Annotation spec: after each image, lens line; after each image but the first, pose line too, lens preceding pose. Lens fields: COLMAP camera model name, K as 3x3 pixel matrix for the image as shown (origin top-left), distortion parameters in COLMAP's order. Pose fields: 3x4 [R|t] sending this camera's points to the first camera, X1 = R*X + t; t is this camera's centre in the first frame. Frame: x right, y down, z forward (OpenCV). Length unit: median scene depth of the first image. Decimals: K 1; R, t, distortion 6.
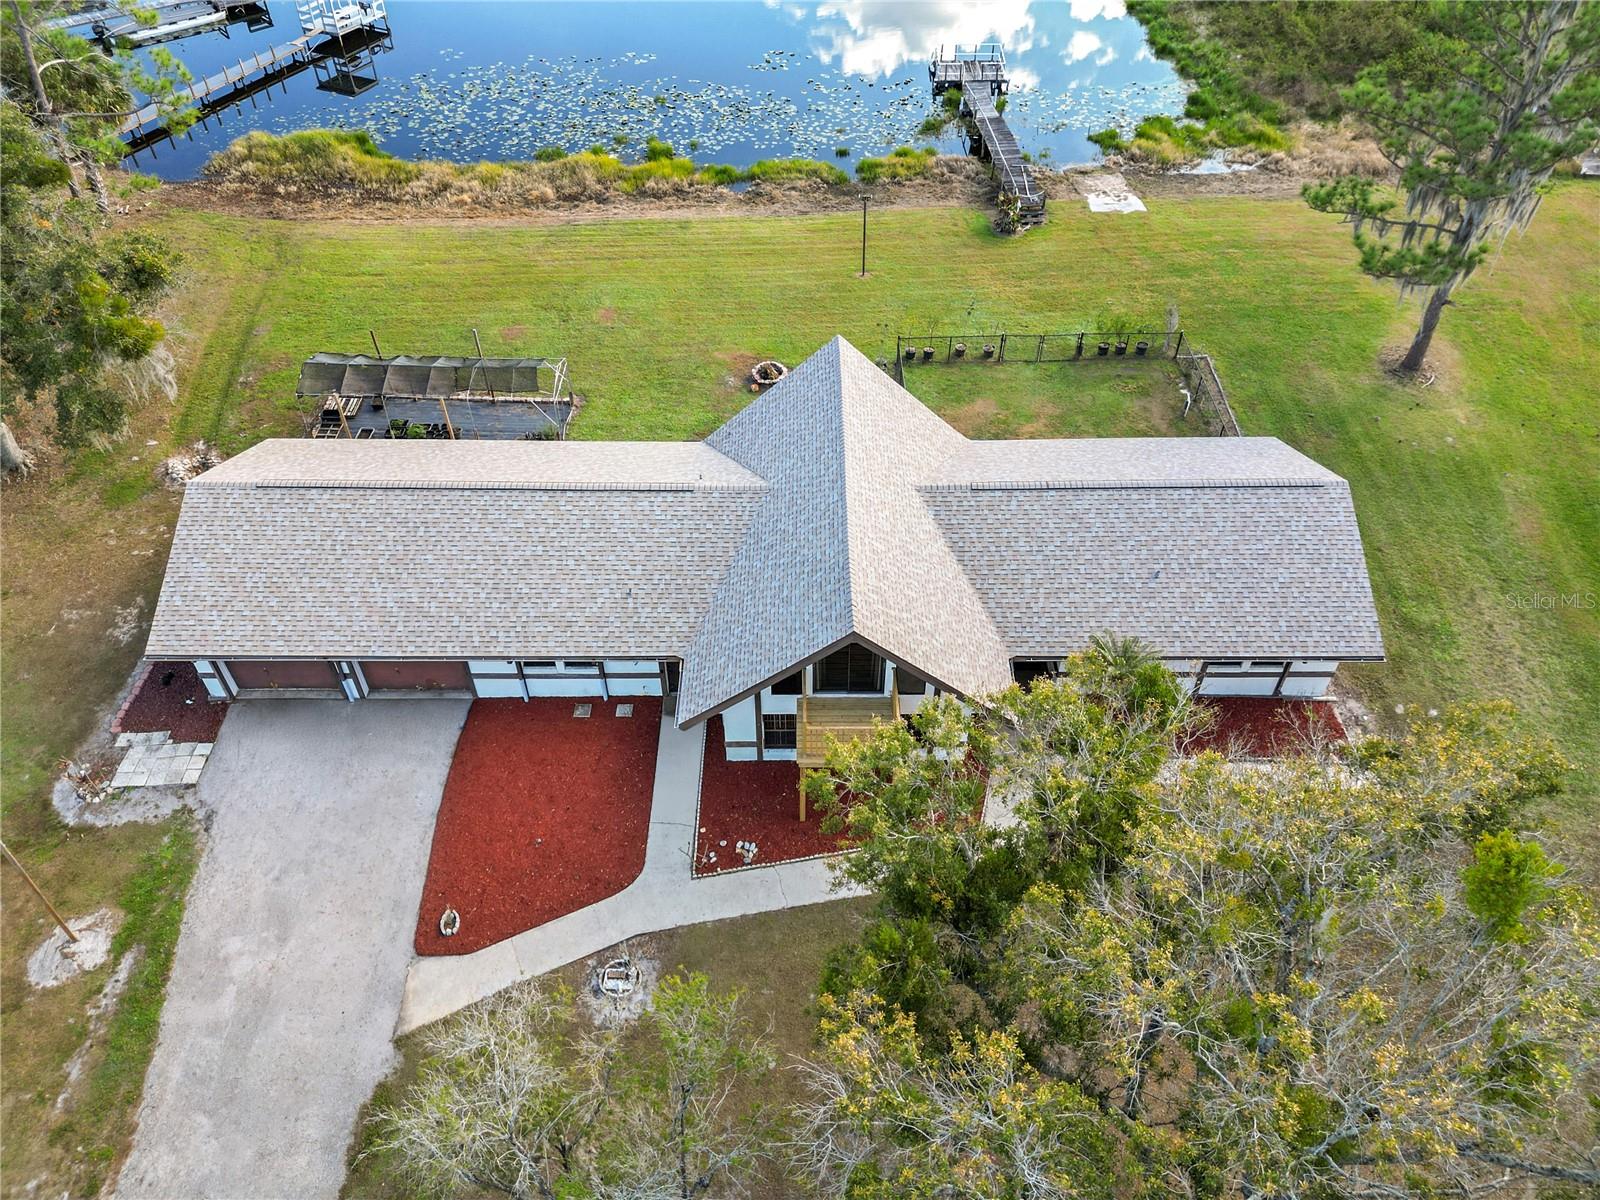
lens RADIAL K [[1141.9, 0, 800.0], [0, 1141.9, 600.0], [0, 0, 1]] dist [0.050217, -0.045428]
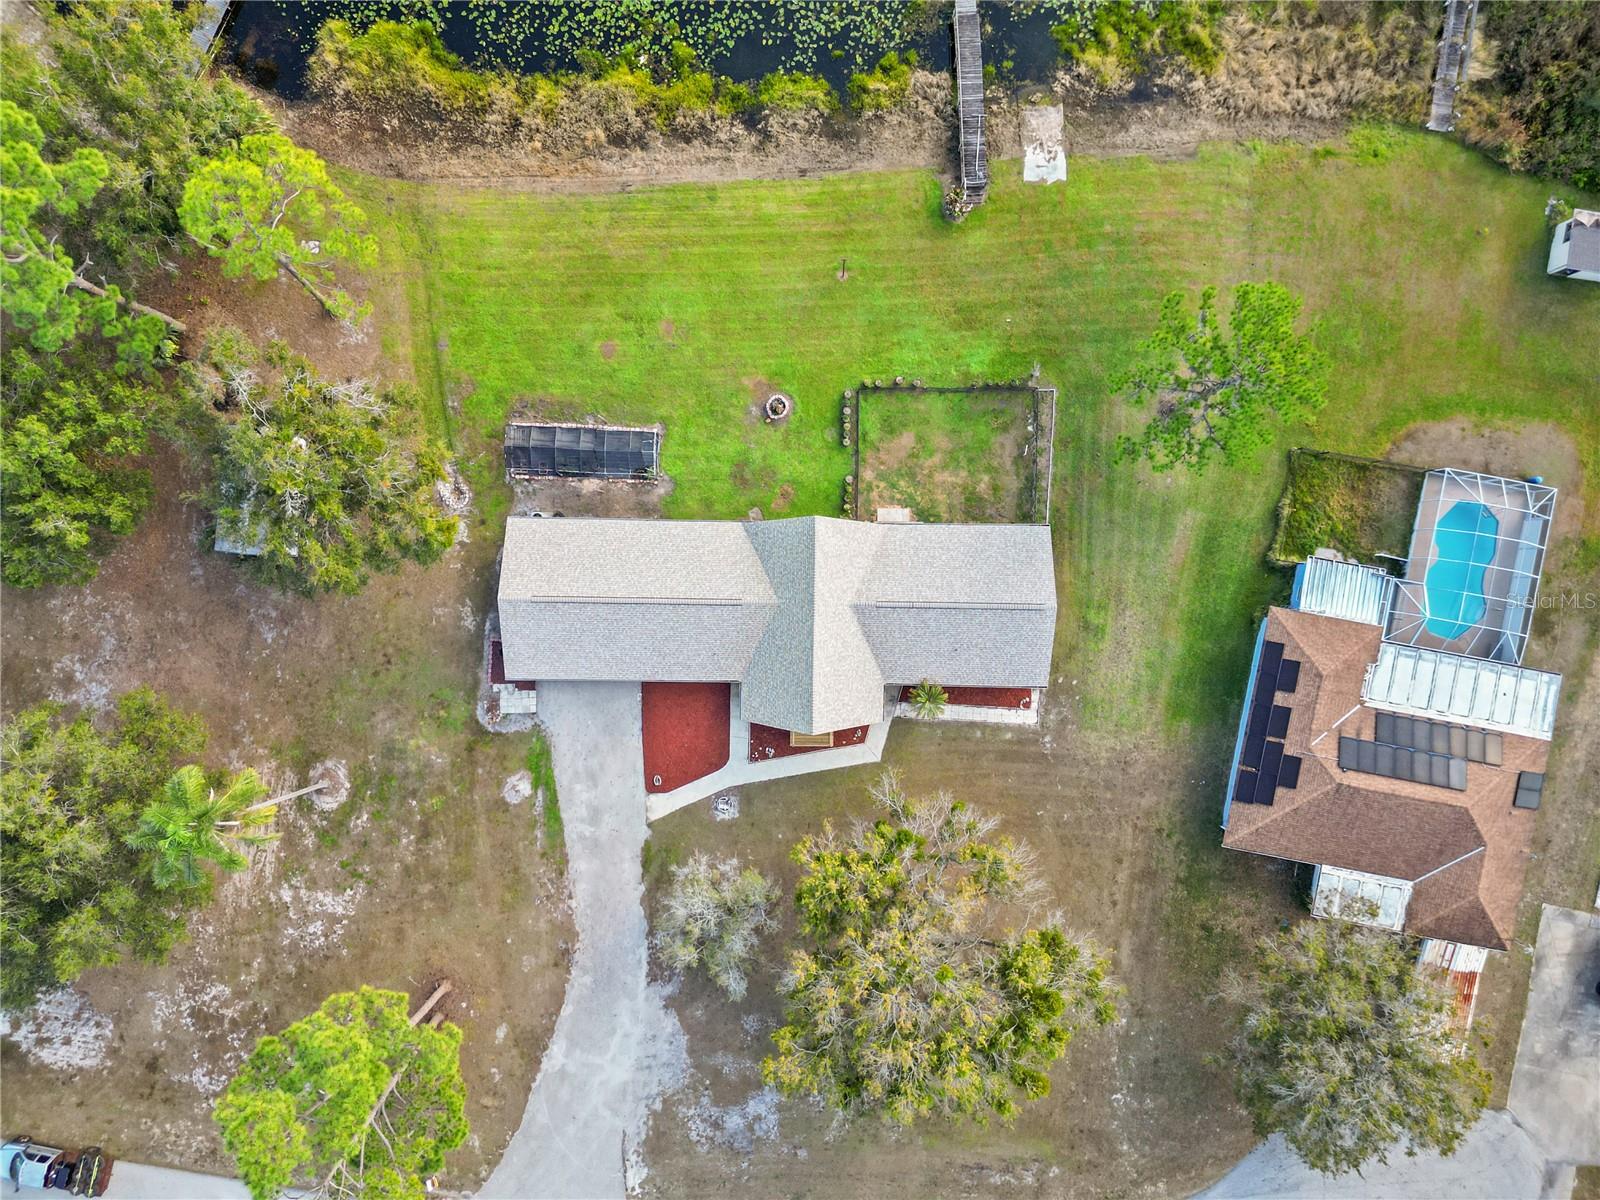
lens RADIAL K [[1120.1, 0, 800.0], [0, 1120.1, 600.0], [0, 0, 1]] dist [0.075610, -0.073663]
pose [[0.999893, 0.014241, 0.003291, 0.004970], [-0.012158, 0.685375, 0.728088, -1.576710], [0.008113, -0.728051, 0.685475, -0.380888]]
